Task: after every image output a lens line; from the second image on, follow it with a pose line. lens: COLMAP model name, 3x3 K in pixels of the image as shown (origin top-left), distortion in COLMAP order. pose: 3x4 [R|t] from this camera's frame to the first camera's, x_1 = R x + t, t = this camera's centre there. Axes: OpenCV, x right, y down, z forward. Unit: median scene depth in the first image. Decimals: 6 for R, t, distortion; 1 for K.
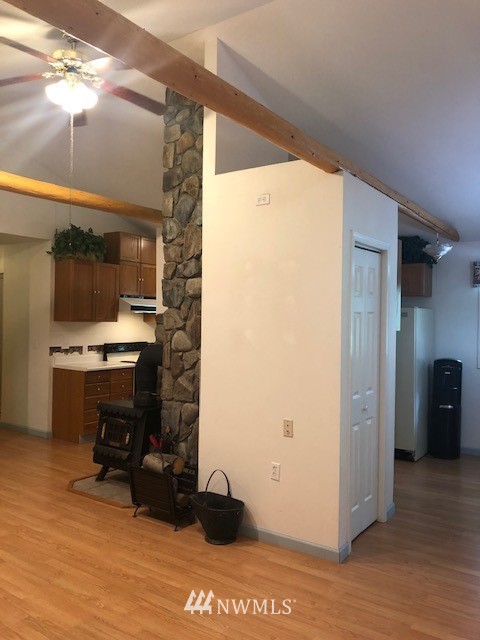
lens RADIAL K [[521.2, 0, 239.9], [0, 521.2, 312.5], [0, 0, 1]] dist [0.044150, -0.045467]
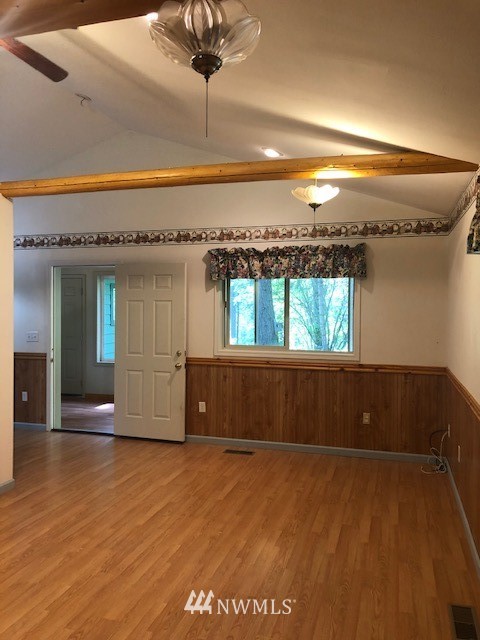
lens RADIAL K [[521.2, 0, 239.9], [0, 521.2, 312.5], [0, 0, 1]] dist [0.044150, -0.045467]
pose [[-0.313968, -0.026060, 0.949076, -1.158738], [-0.016212, 0.999625, 0.022085, -0.016434], [-0.949295, -0.008452, -0.314273, 0.791518]]
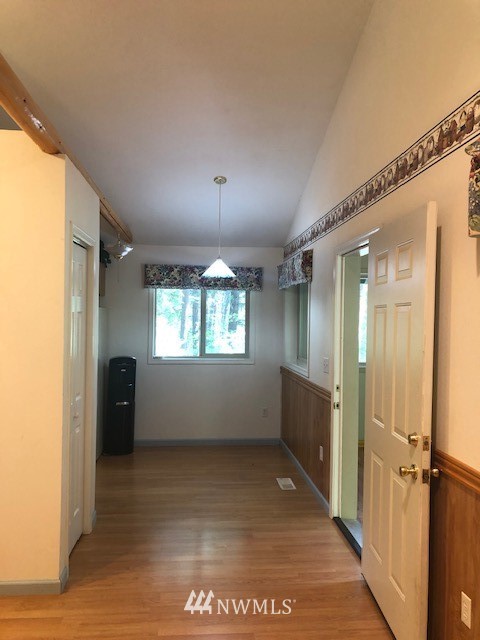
lens RADIAL K [[521.2, 0, 239.9], [0, 521.2, 312.5], [0, 0, 1]] dist [0.044150, -0.045467]
pose [[0.772462, 0.001647, 0.635059, -0.129671], [-0.003871, 0.999990, 0.002115, -0.002732], [-0.635049, -0.004092, 0.772461, 0.106792]]
